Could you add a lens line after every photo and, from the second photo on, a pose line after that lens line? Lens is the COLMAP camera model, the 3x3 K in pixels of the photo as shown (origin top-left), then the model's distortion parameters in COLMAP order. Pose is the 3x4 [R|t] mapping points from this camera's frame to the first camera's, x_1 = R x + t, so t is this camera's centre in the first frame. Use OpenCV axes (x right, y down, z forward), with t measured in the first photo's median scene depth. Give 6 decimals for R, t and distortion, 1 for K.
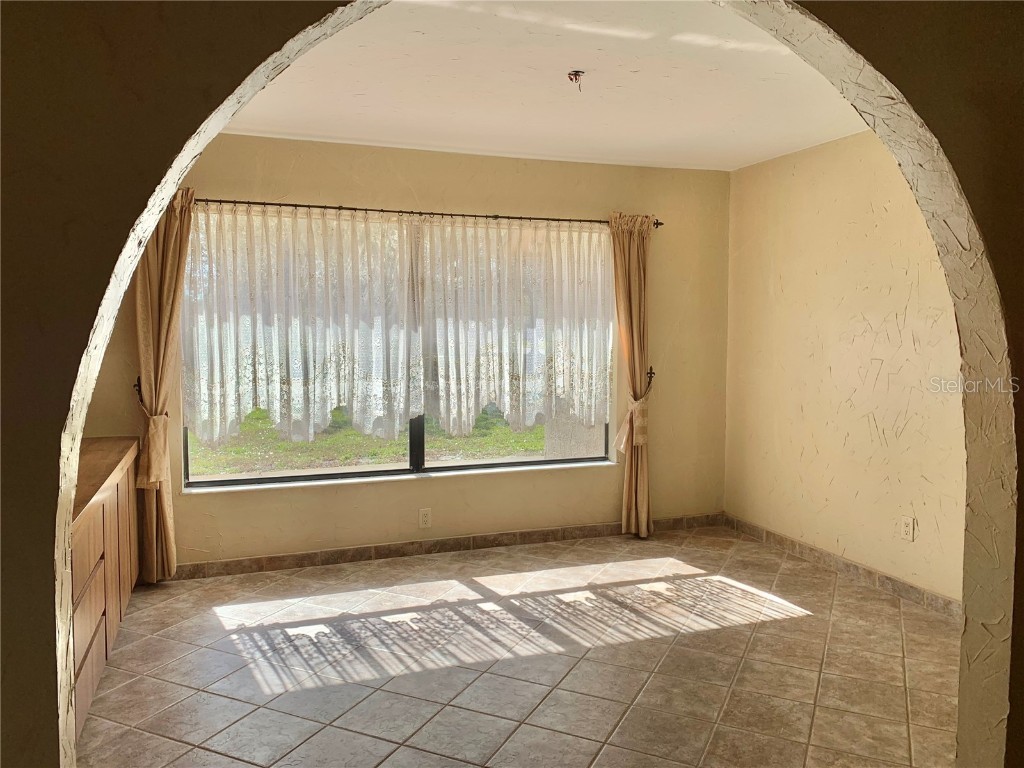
lens RADIAL K [[780.0, 0, 512.0], [0, 780.0, 384.0], [0, 0, 1]] dist [0.010567, -0.004463]
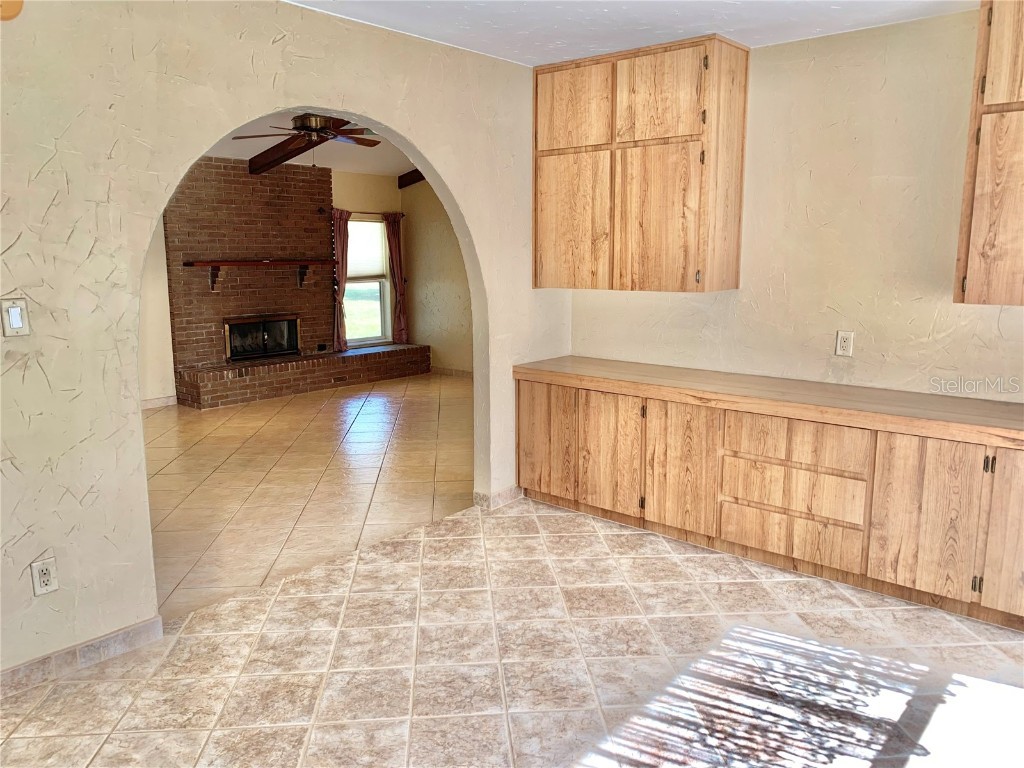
lens RADIAL K [[780.0, 0, 512.0], [0, 780.0, 384.0], [0, 0, 1]] dist [0.010567, -0.004463]
pose [[-0.869597, 0.085837, -0.486243, 0.371862], [-0.034856, 0.971645, 0.233863, -0.128144], [0.492529, 0.220315, -0.841948, 1.428035]]
